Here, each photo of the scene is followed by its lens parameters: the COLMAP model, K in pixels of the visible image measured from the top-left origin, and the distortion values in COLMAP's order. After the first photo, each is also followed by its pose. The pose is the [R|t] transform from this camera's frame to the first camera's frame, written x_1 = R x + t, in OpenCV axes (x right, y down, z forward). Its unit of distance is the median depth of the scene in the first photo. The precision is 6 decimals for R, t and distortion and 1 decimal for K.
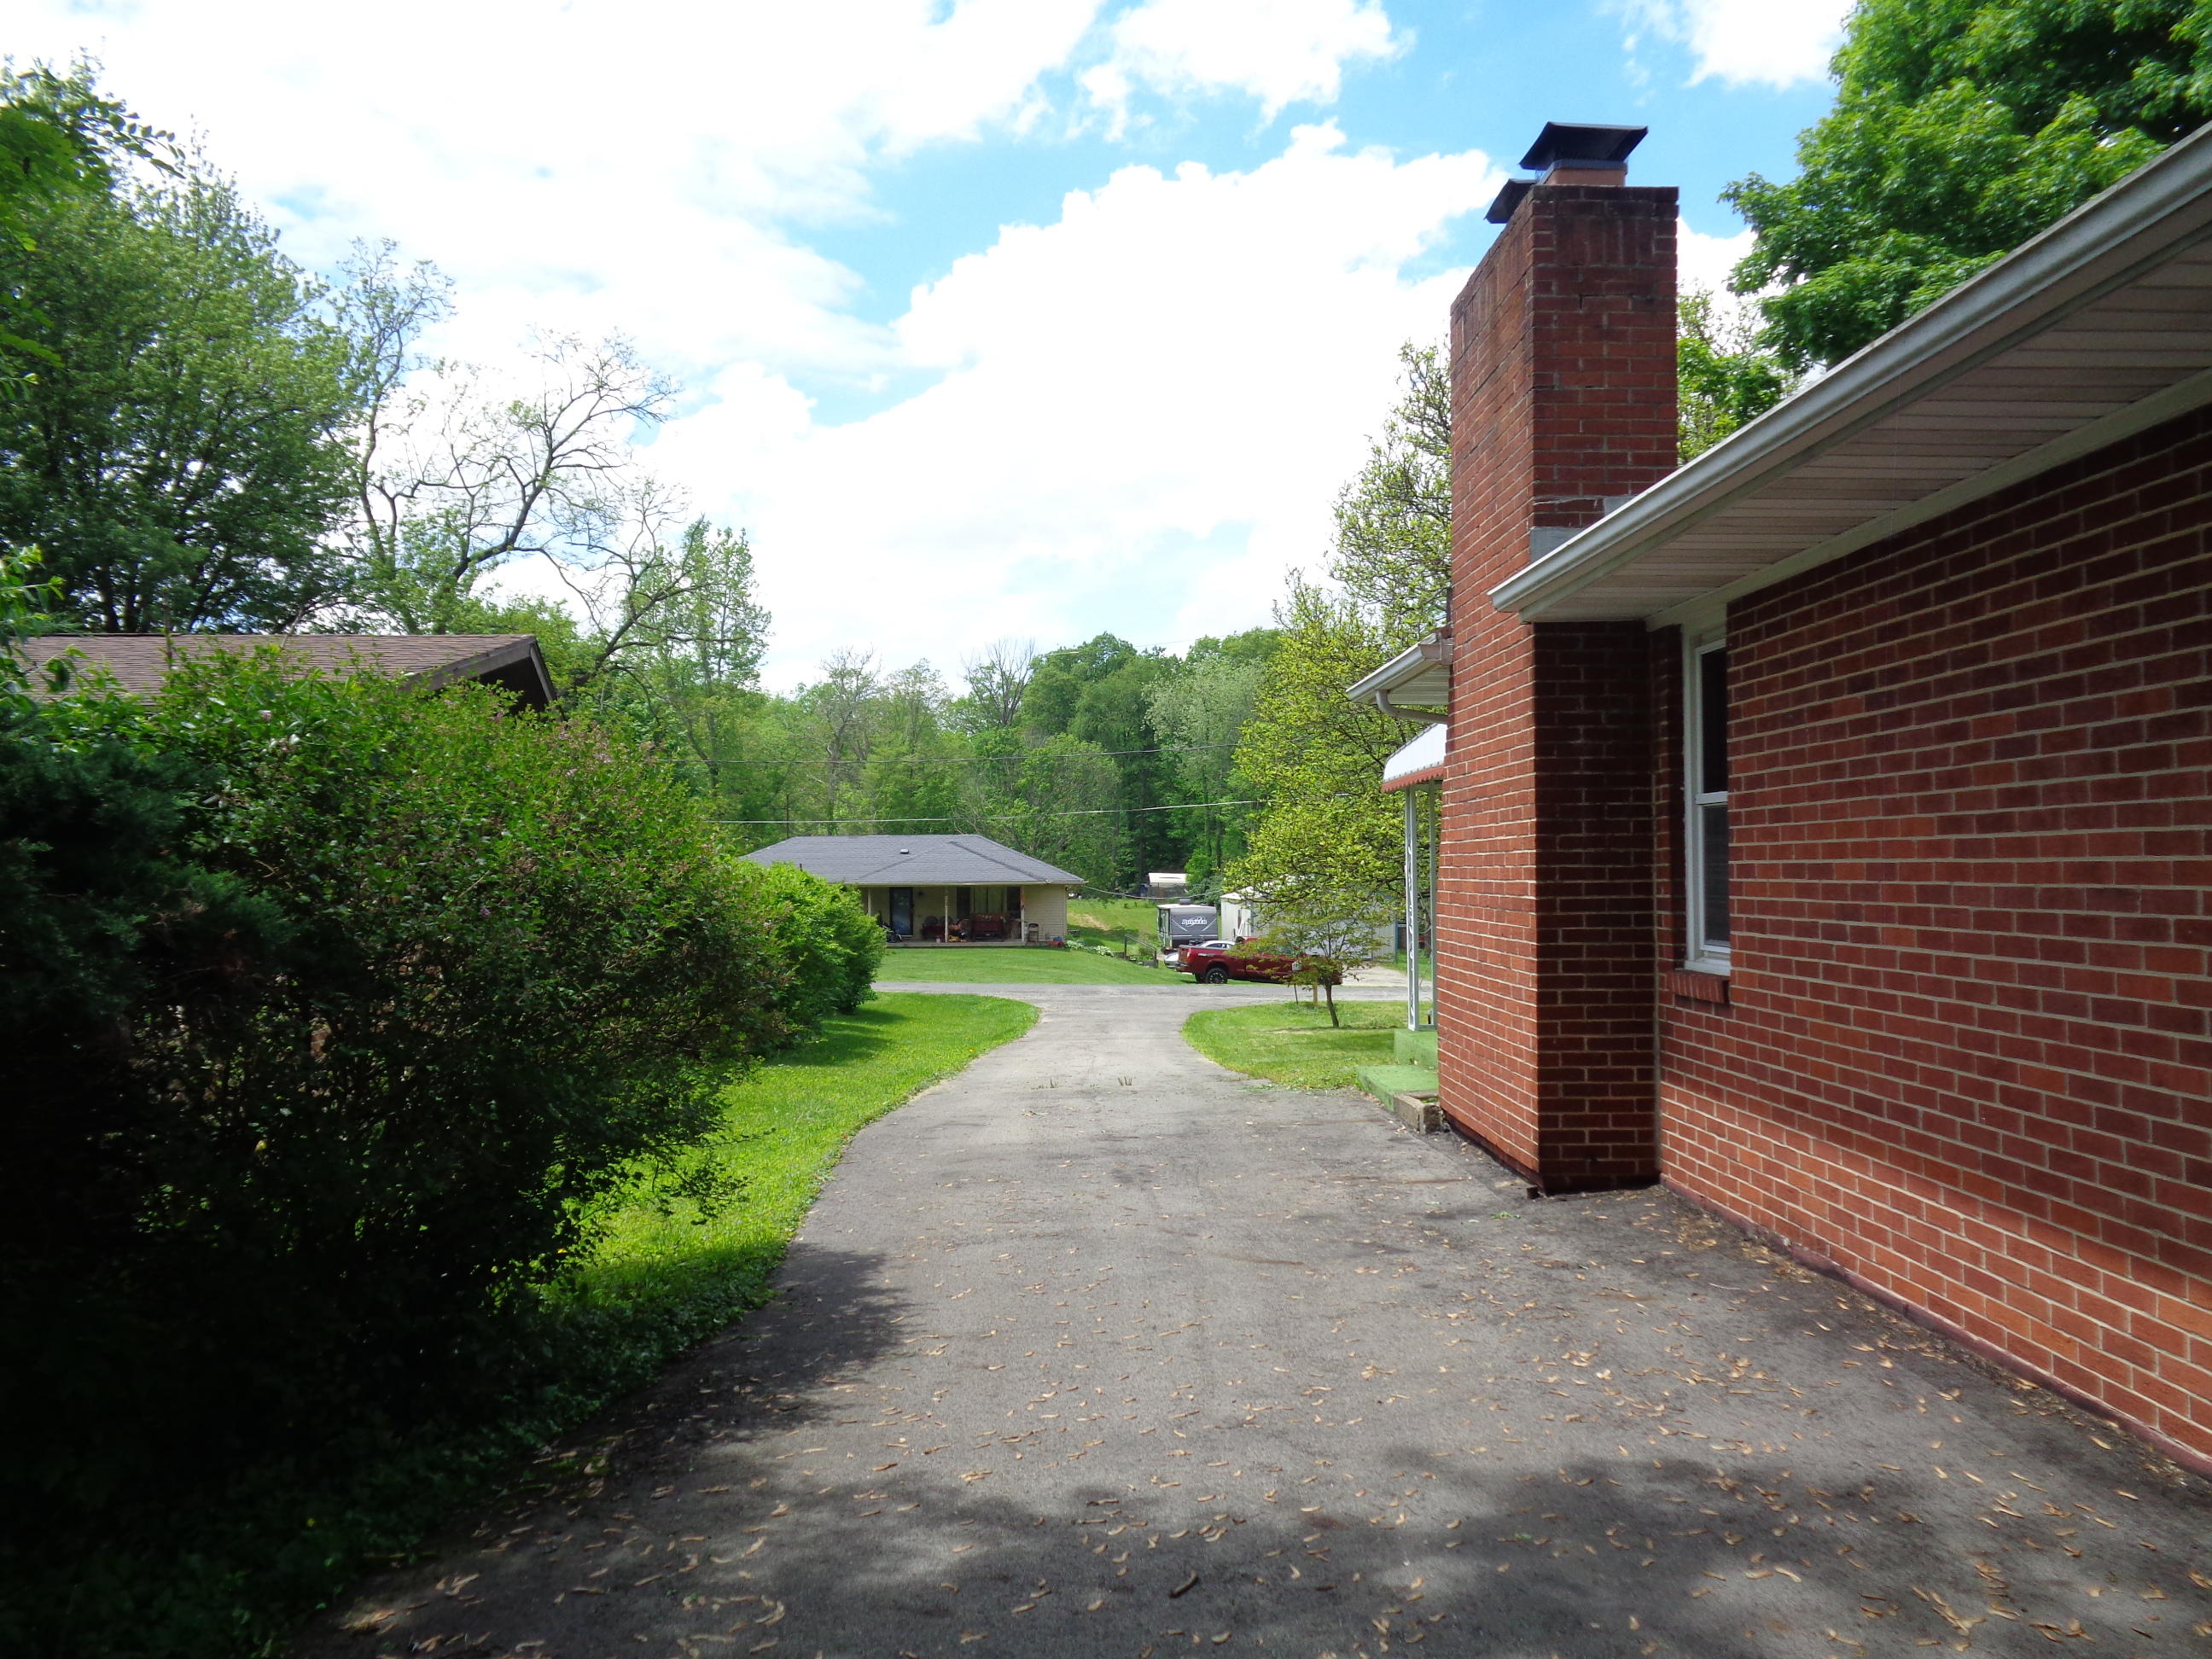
lens RADIAL K [[1696.0, 0, 1112.9], [0, 1696.0, 836.9], [0, 0, 1]] dist [0.027629, 0.004374]
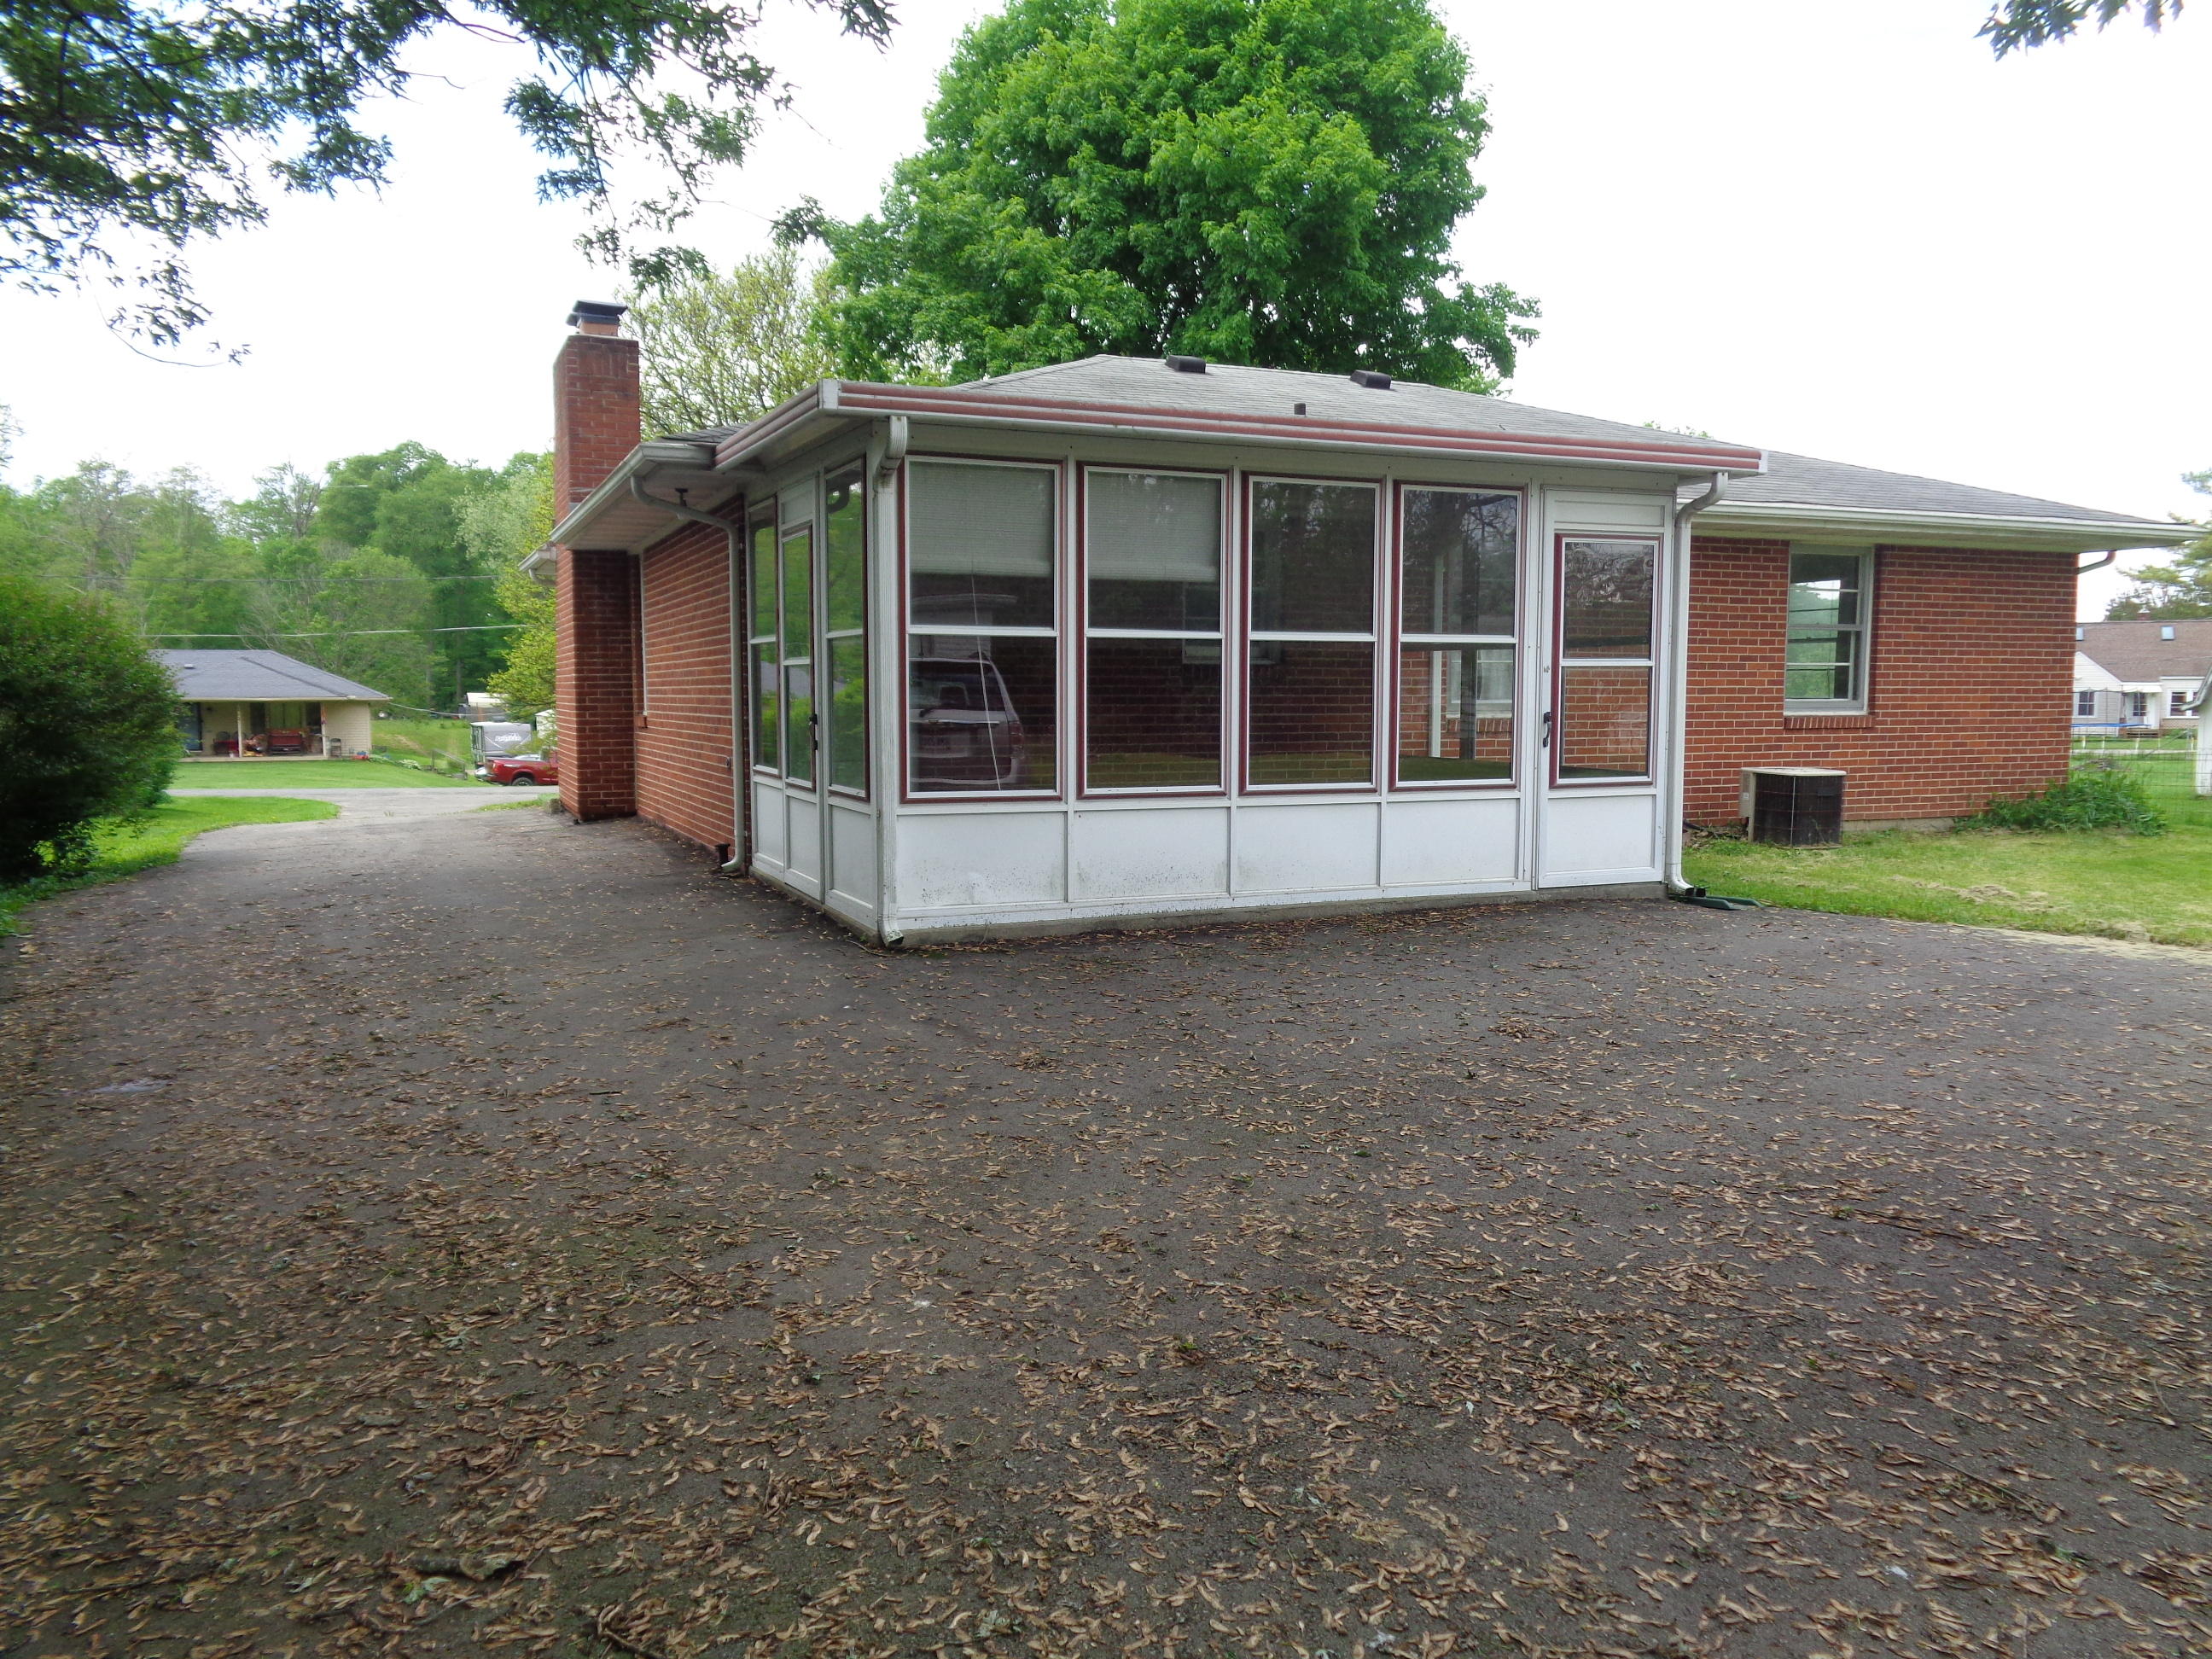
lens RADIAL K [[1696.0, 0, 1083.0], [0, 1696.0, 836.6], [0, 0, 1]] dist [0.027629, 0.004374]
pose [[0.934936, -0.025142, 0.353924, 0.005100], [-0.011547, 0.994802, 0.101170, 0.000329], [-0.354628, -0.098674, 0.929786, -0.070140]]
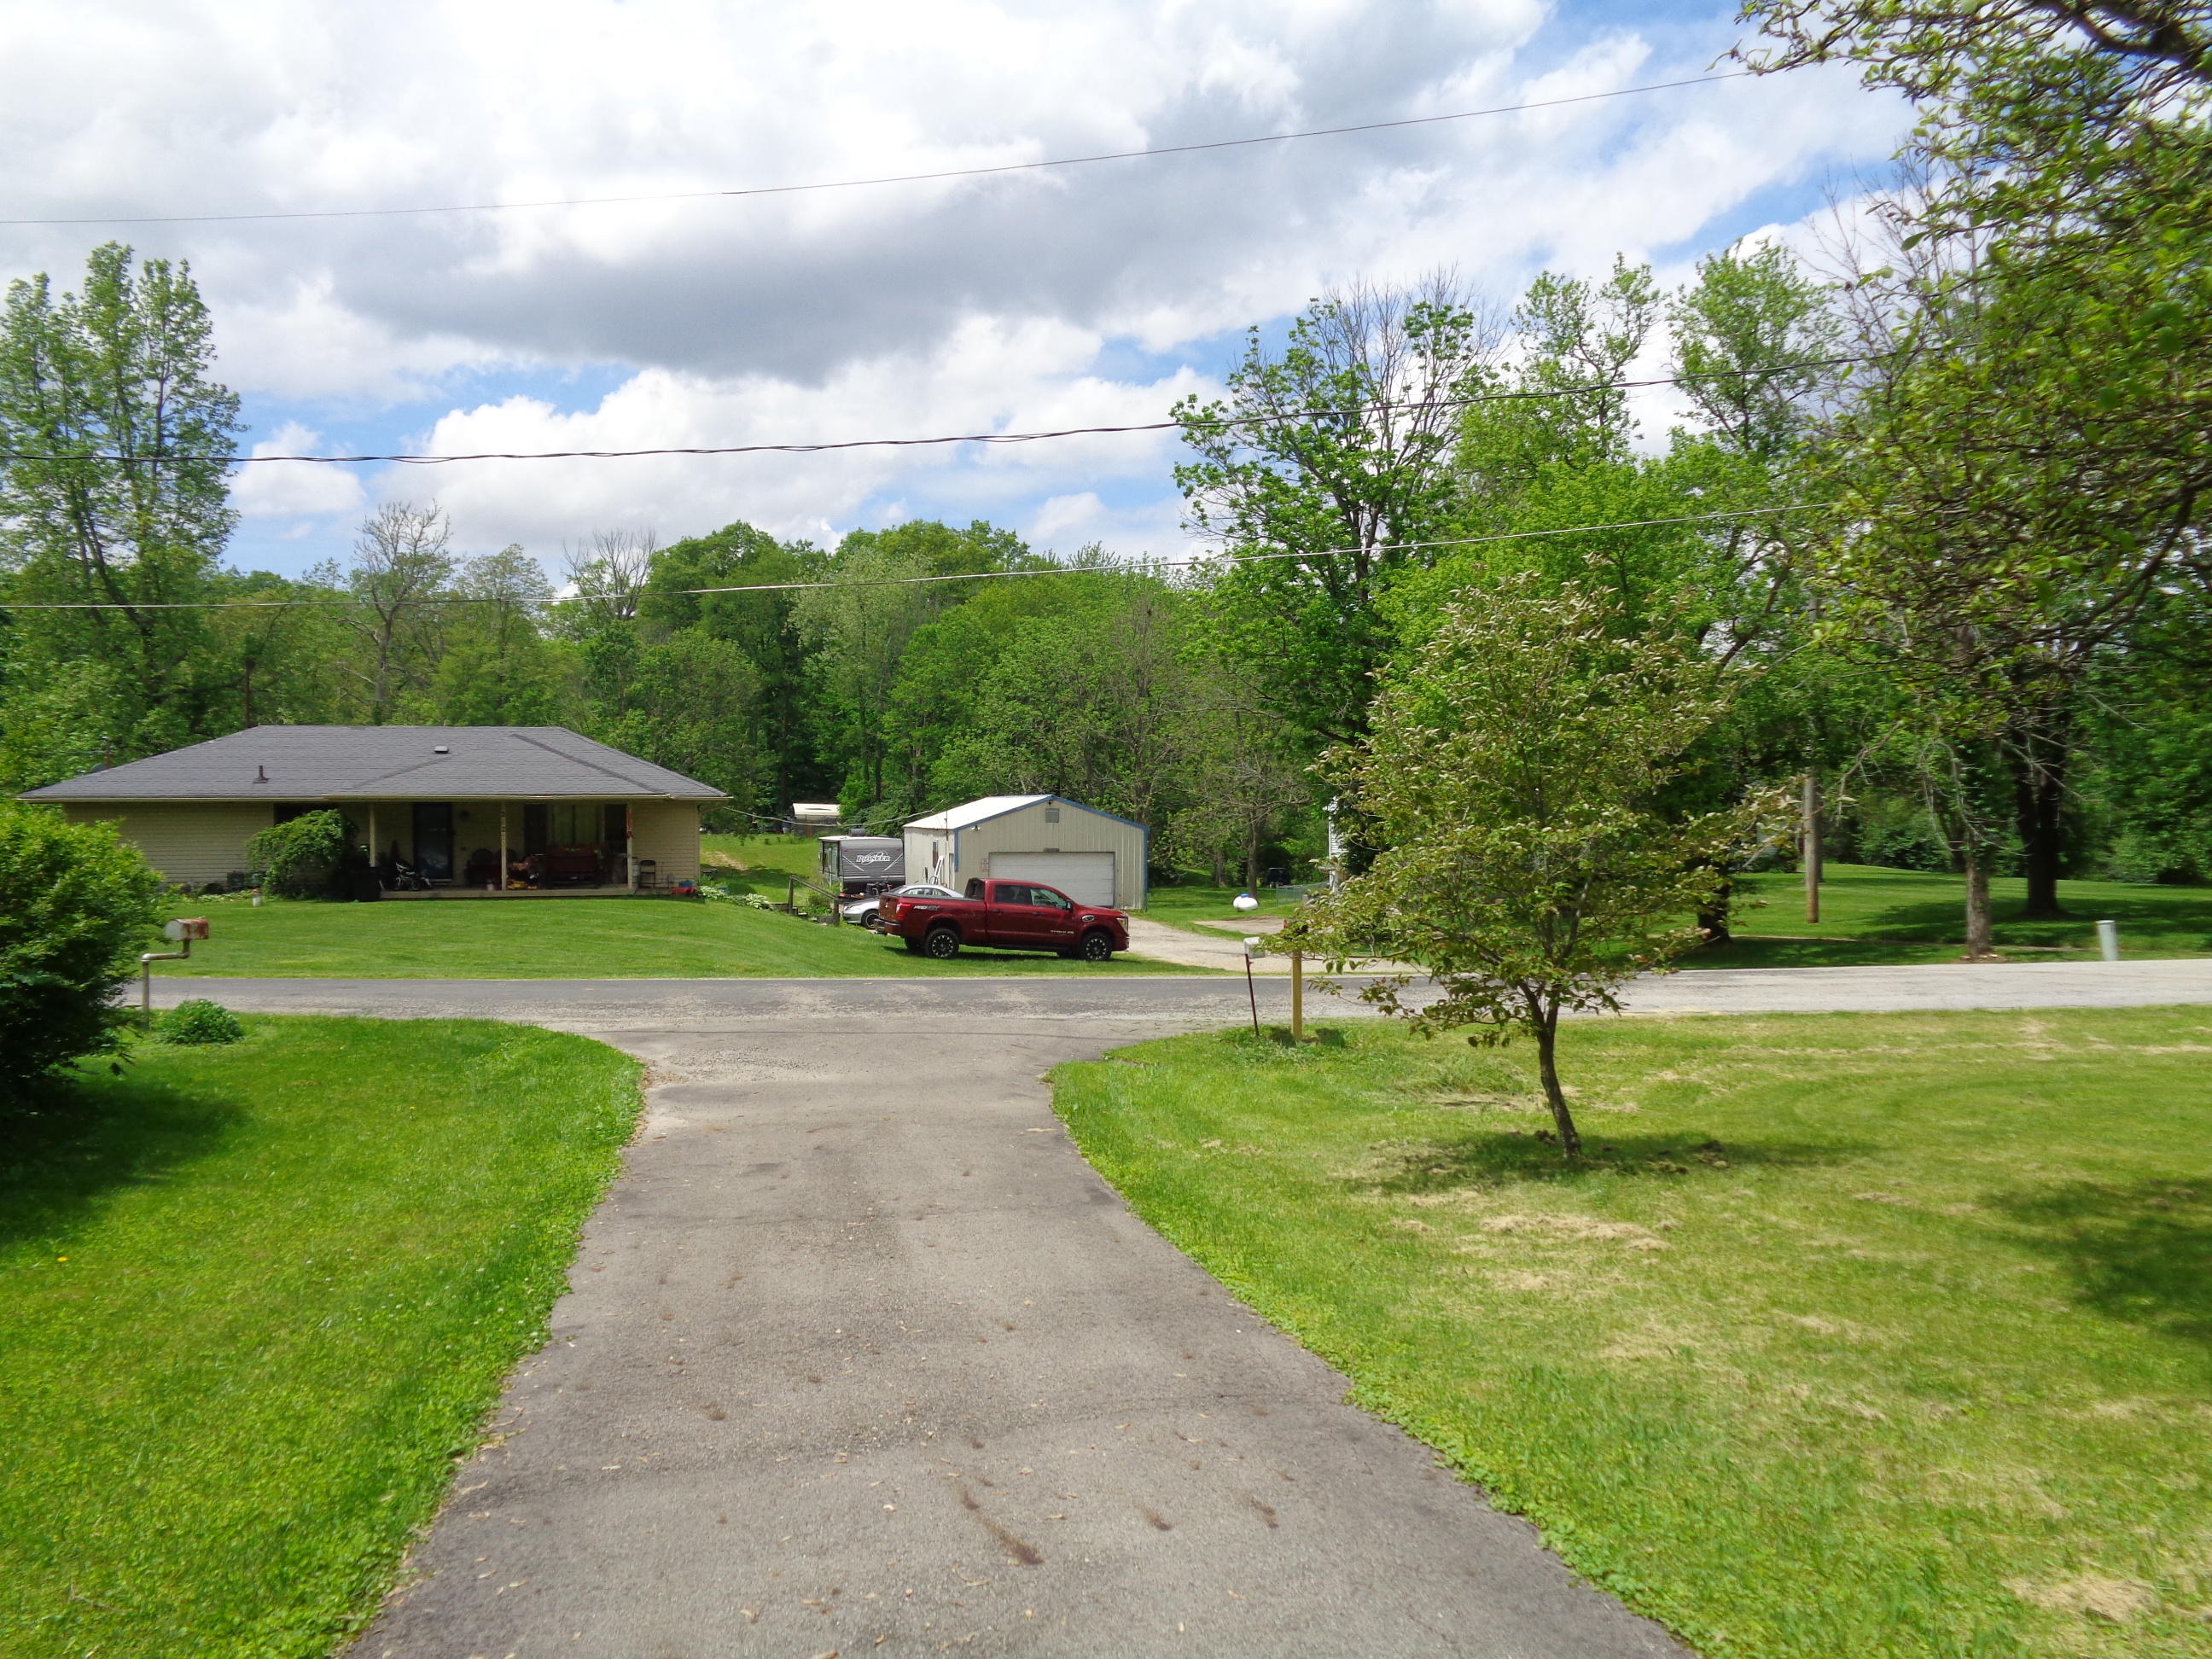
lens RADIAL K [[1696.0, 0, 1091.1], [0, 1696.0, 849.3], [0, 0, 1]] dist [0.027629, 0.004374]
pose [[0.979251, -0.000762, 0.202648, -0.006882], [-0.007821, 0.999106, 0.041549, 0.010387], [-0.202499, -0.042272, 0.978370, 0.183639]]
